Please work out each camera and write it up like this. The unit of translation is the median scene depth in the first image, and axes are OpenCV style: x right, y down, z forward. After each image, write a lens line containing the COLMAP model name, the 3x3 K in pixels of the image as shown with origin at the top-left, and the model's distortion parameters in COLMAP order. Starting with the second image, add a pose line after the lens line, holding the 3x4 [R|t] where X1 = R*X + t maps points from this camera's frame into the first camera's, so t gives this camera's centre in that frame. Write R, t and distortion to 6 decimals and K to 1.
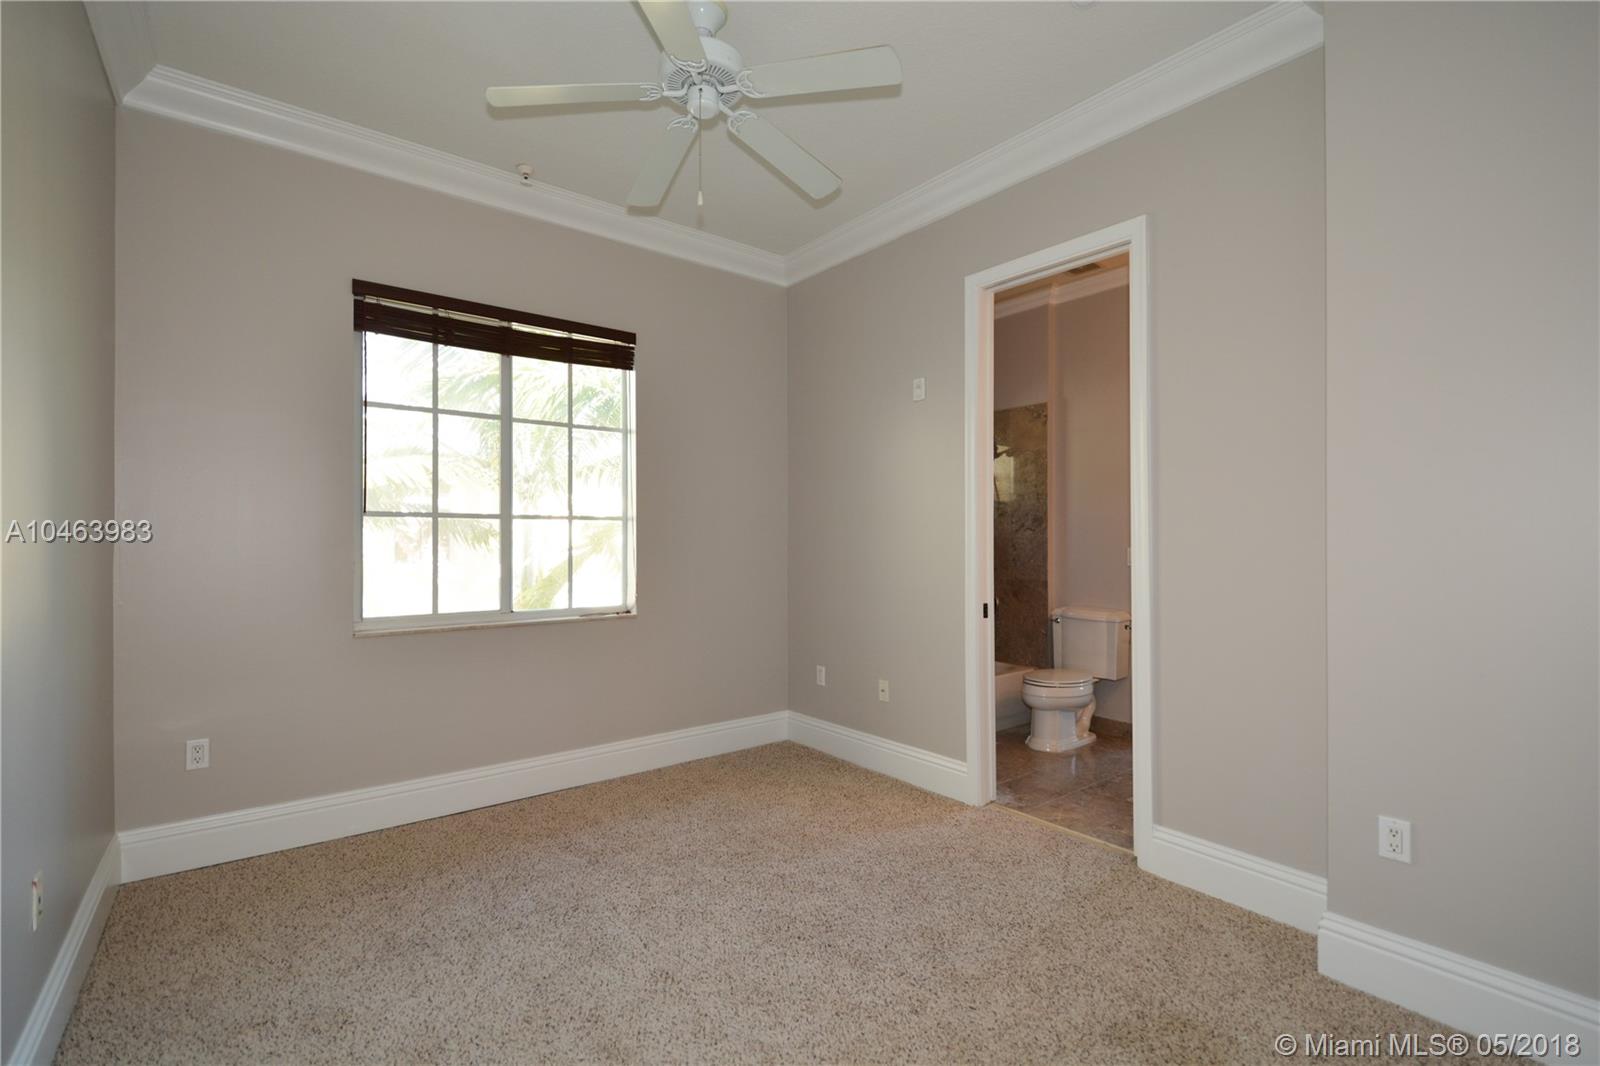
lens RADIAL K [[713.0, 0, 800.0], [0, 713.0, 533.0], [0, 0, 1]] dist [-0.001138, -0.000135]
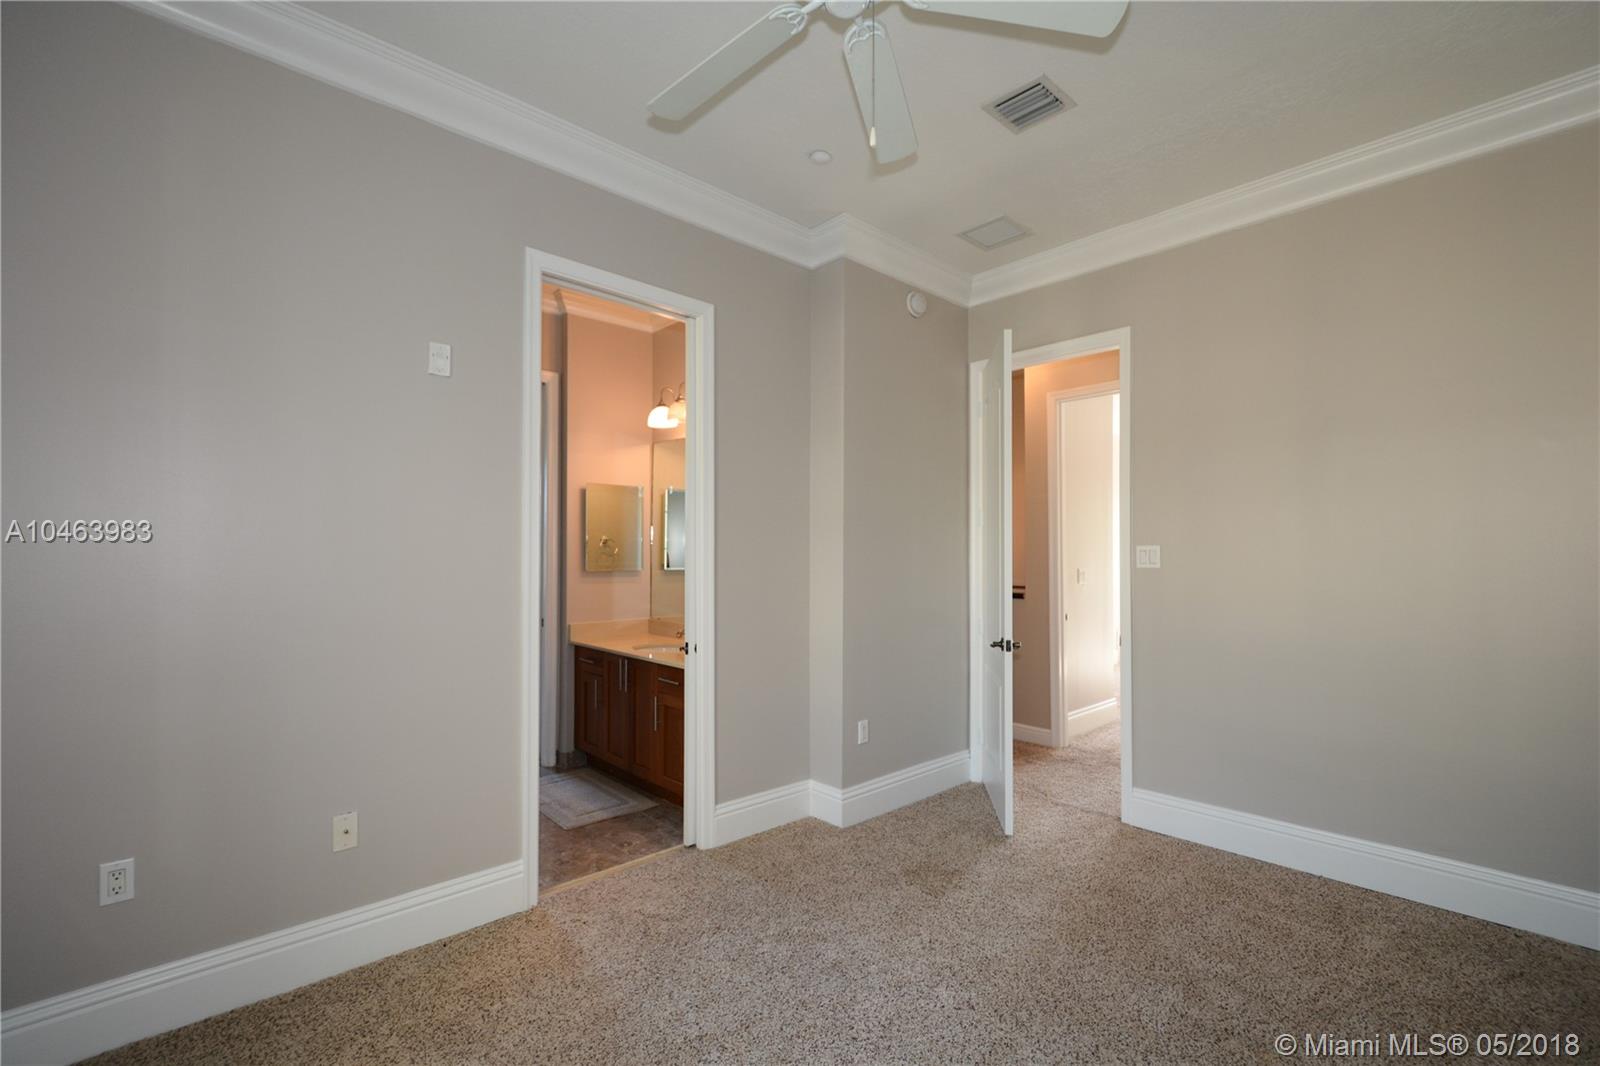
lens RADIAL K [[713.0, 0, 800.0], [0, 713.0, 533.0], [0, 0, 1]] dist [-0.001138, -0.000135]
pose [[-0.083585, 0.027650, 0.996117, -0.624978], [-0.011056, 0.999528, -0.028672, -0.020161], [-0.996439, -0.013410, -0.083240, 0.812219]]
